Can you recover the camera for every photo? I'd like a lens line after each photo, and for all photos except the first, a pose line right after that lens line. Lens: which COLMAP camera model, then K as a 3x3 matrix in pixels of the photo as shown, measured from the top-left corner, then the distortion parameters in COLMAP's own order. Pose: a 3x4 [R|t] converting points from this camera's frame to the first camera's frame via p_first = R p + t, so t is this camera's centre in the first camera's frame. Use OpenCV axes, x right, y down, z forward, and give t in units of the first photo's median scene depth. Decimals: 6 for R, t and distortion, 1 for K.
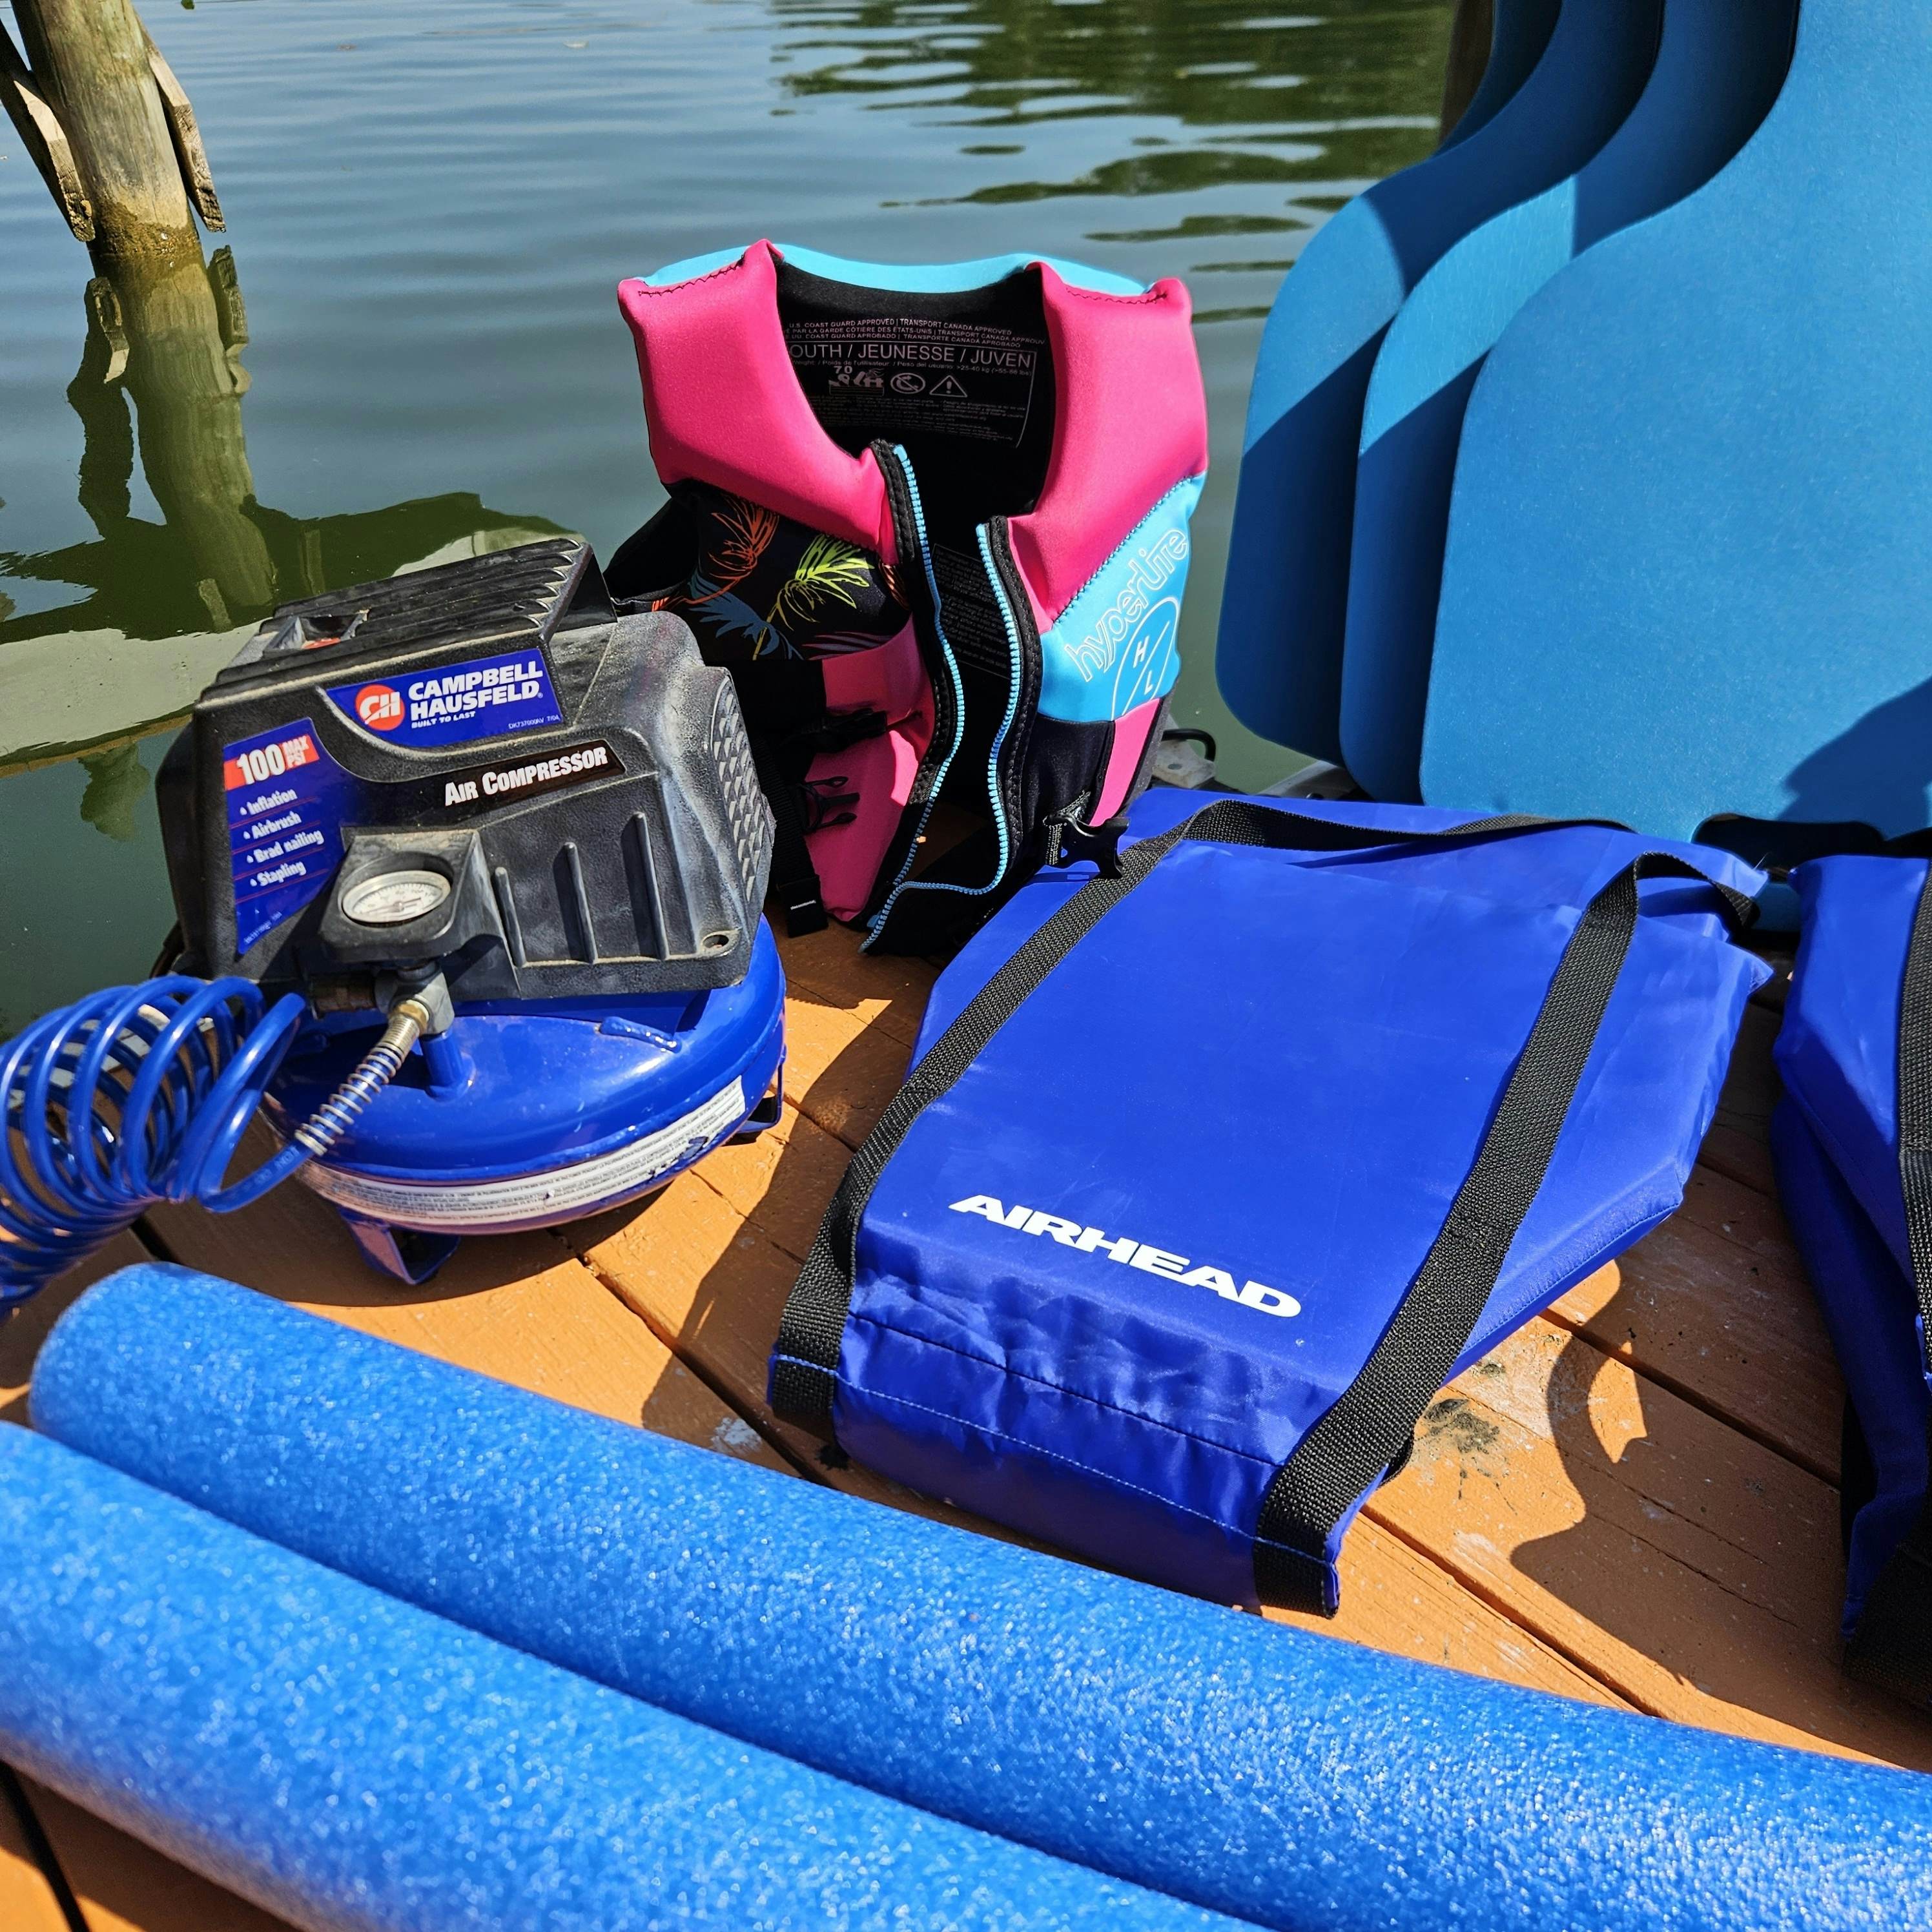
lens RADIAL K [[1719.3, 0, 956.3], [0, 1719.3, 946.5], [0, 0, 1]] dist [0.064086, -0.063240]
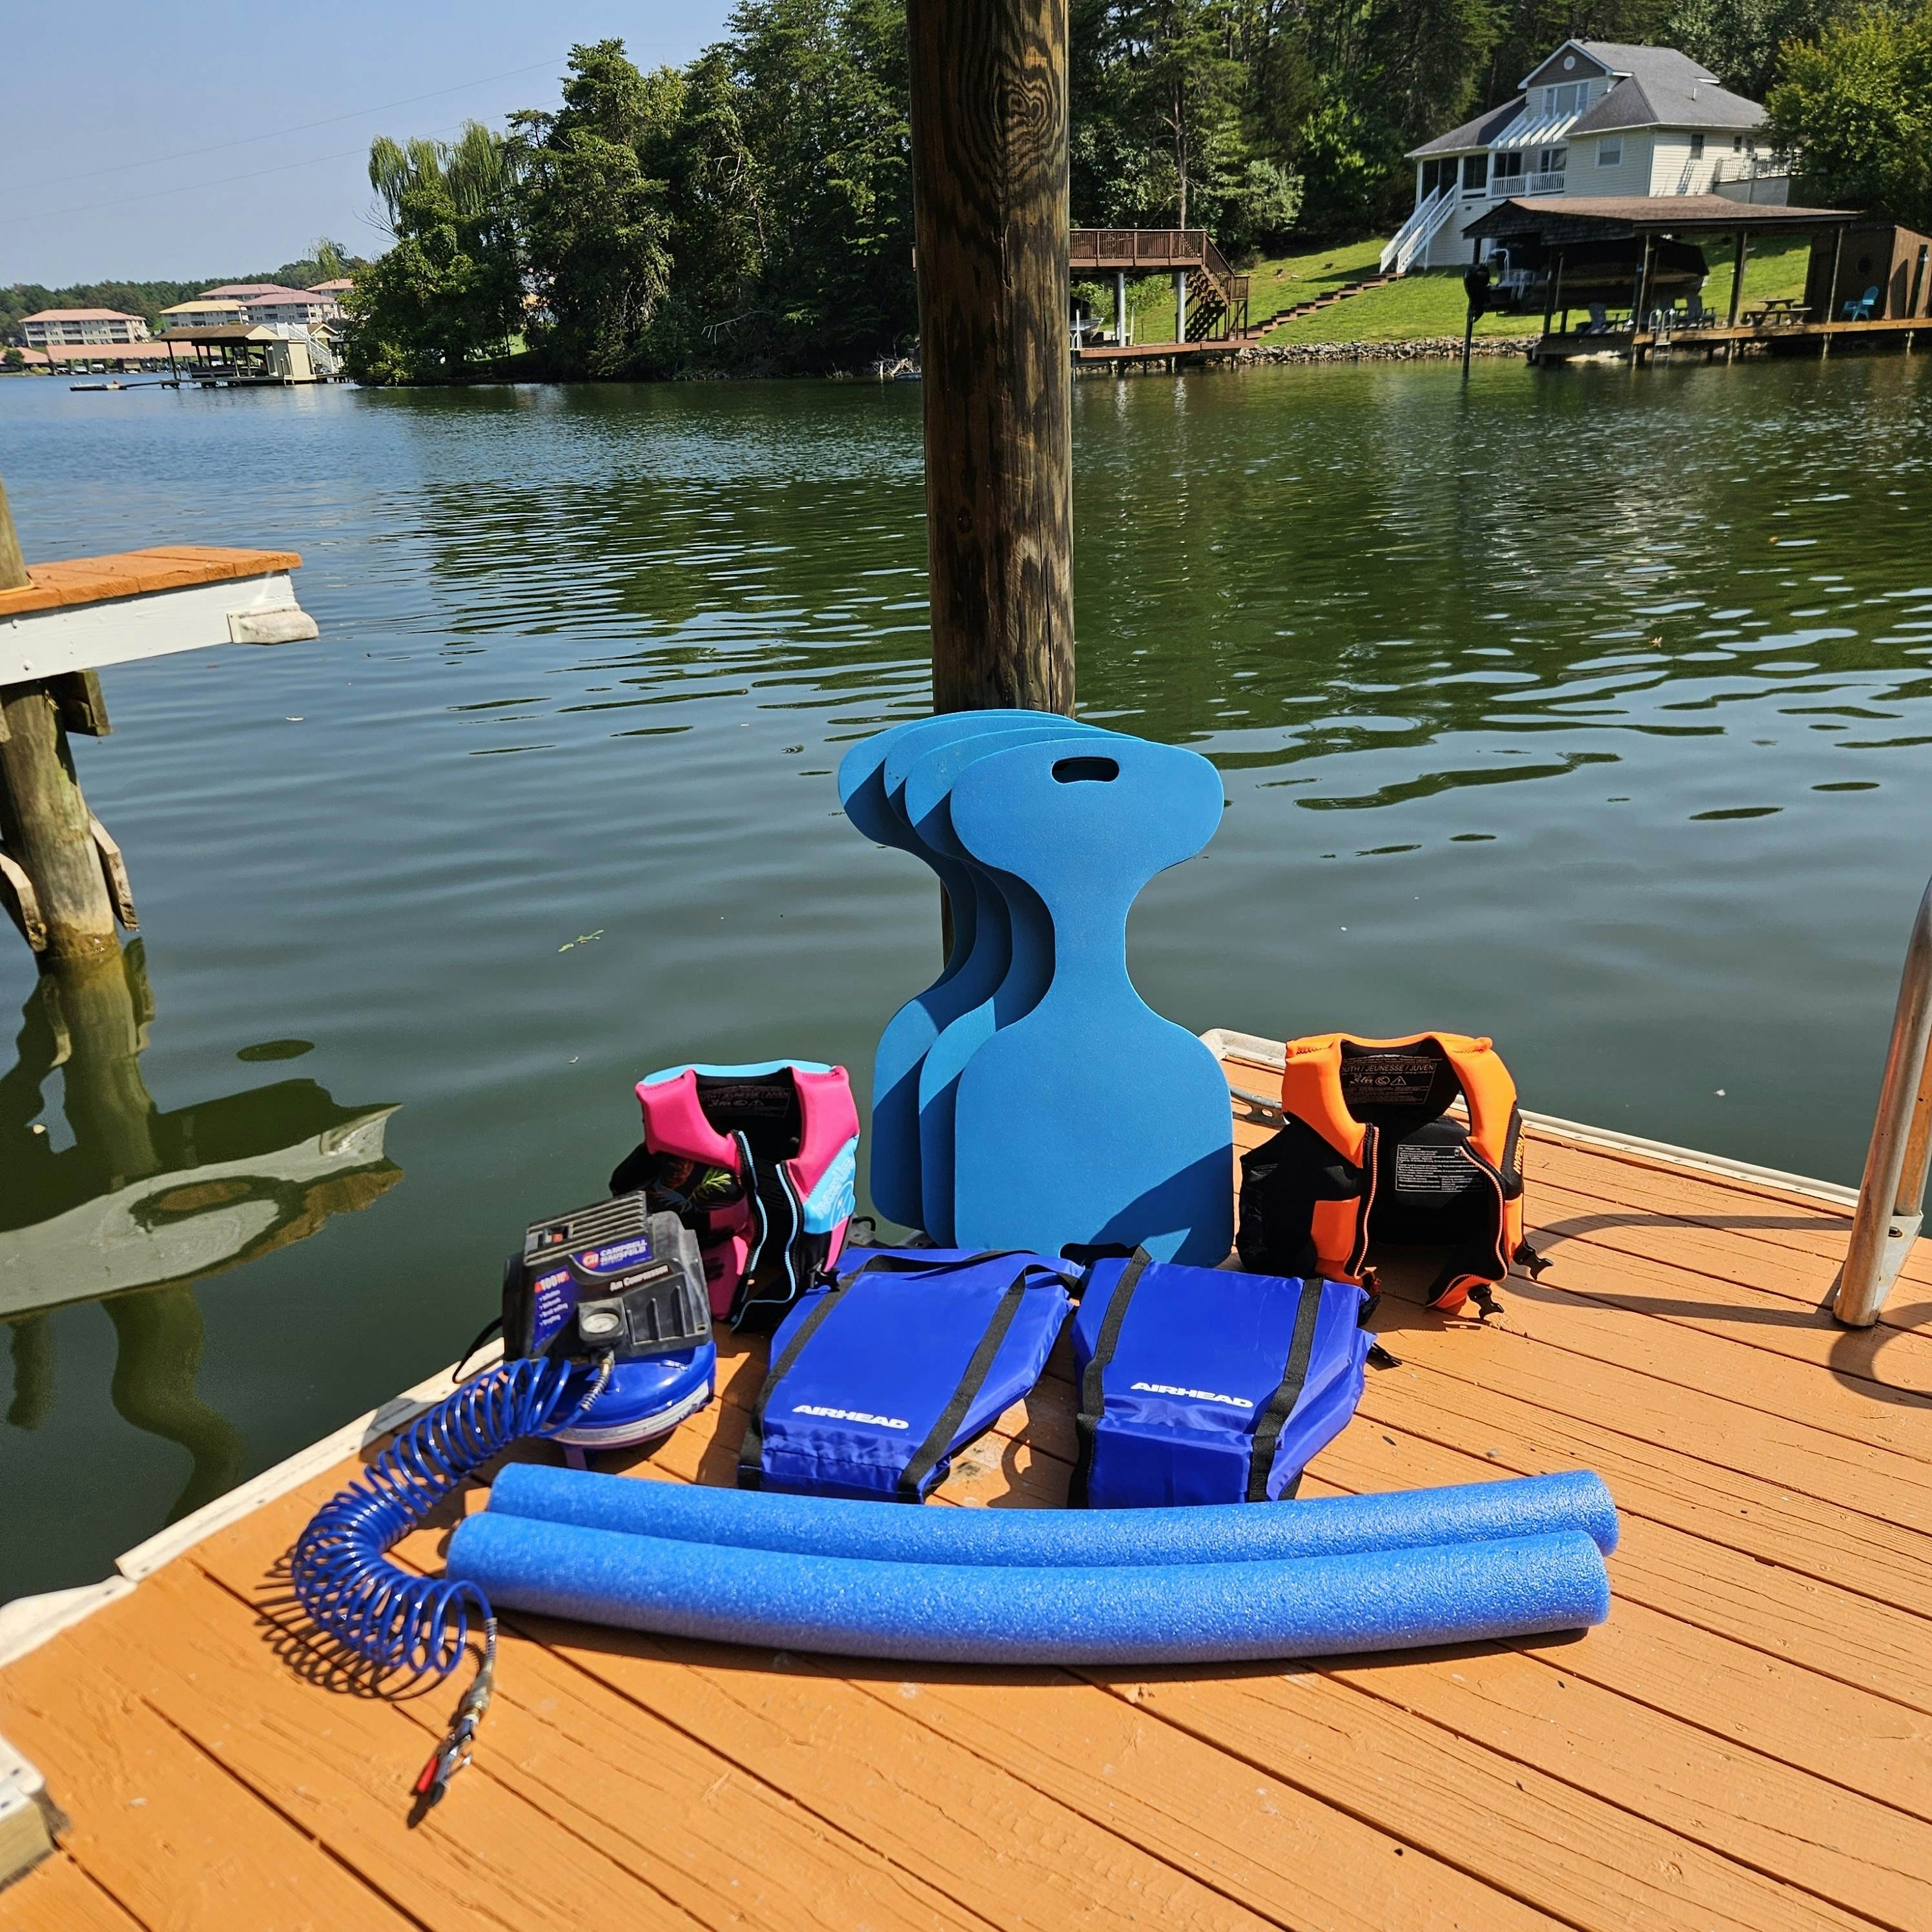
lens RADIAL K [[1719.3, 0, 959.5], [0, 1719.3, 987.0], [0, 0, 1]] dist [0.064086, -0.063240]
pose [[0.980829, -0.060027, 0.185395, -0.191464], [0.096051, 0.976699, -0.191921, 0.029393], [-0.169555, 0.206049, 0.963740, -1.724313]]
